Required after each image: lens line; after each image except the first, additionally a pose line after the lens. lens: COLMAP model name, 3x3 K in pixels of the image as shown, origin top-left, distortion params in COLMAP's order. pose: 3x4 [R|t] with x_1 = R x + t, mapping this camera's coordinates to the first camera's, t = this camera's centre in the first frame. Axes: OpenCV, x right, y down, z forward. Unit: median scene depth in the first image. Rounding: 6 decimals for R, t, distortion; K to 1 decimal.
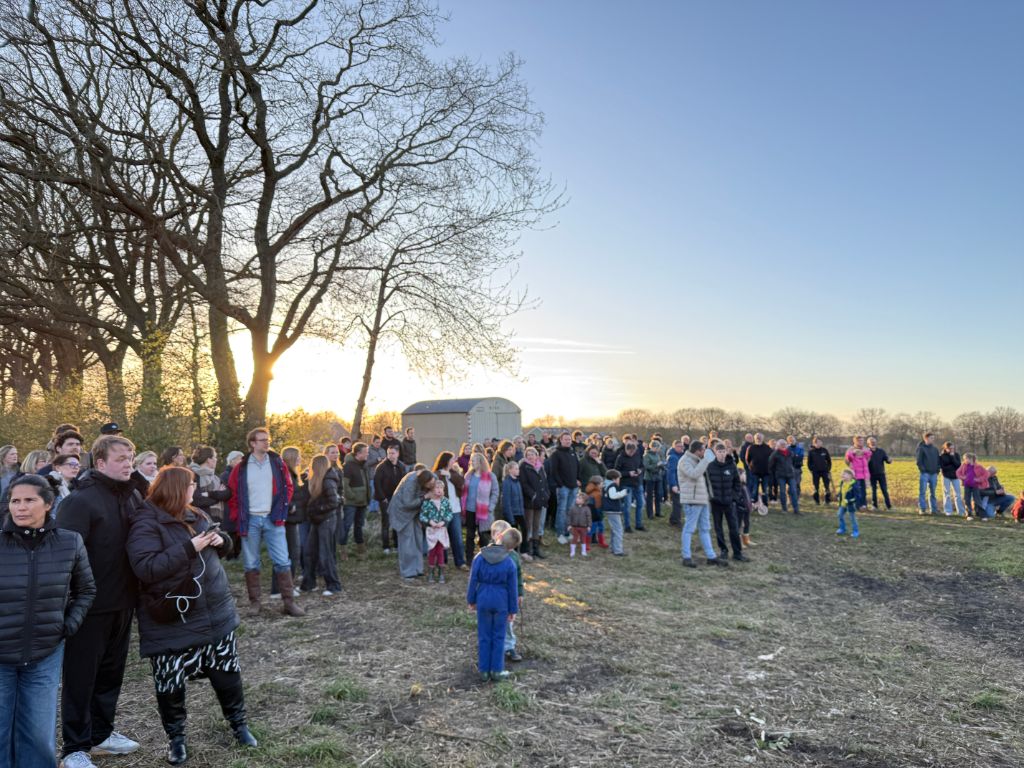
lens RADIAL K [[715.2, 0, 516.4], [0, 715.2, 386.3], [0, 0, 1]] dist [0.166975, -0.293705]
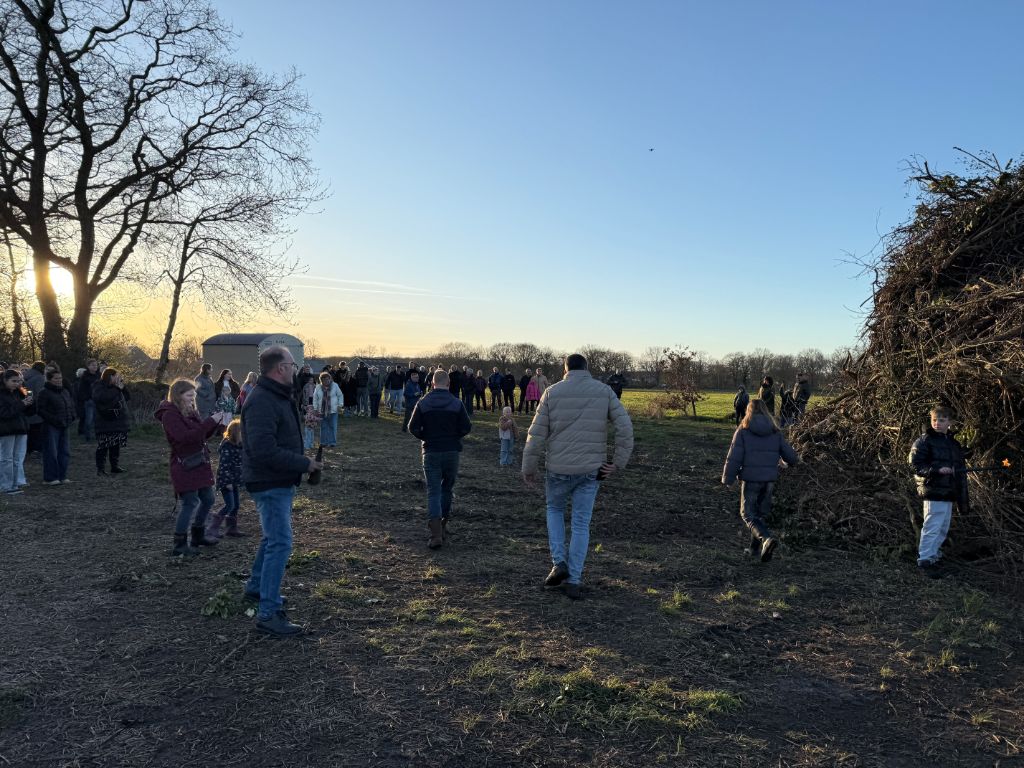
lens RADIAL K [[725.1, 0, 516.7], [0, 725.1, 385.1], [0, 0, 1]] dist [0.059168, -0.051755]
pose [[0.972589, 0.014159, 0.232100, 0.084166], [-0.035722, 0.995394, 0.088967, -0.025989], [-0.229771, -0.094820, 0.968615, -0.404180]]
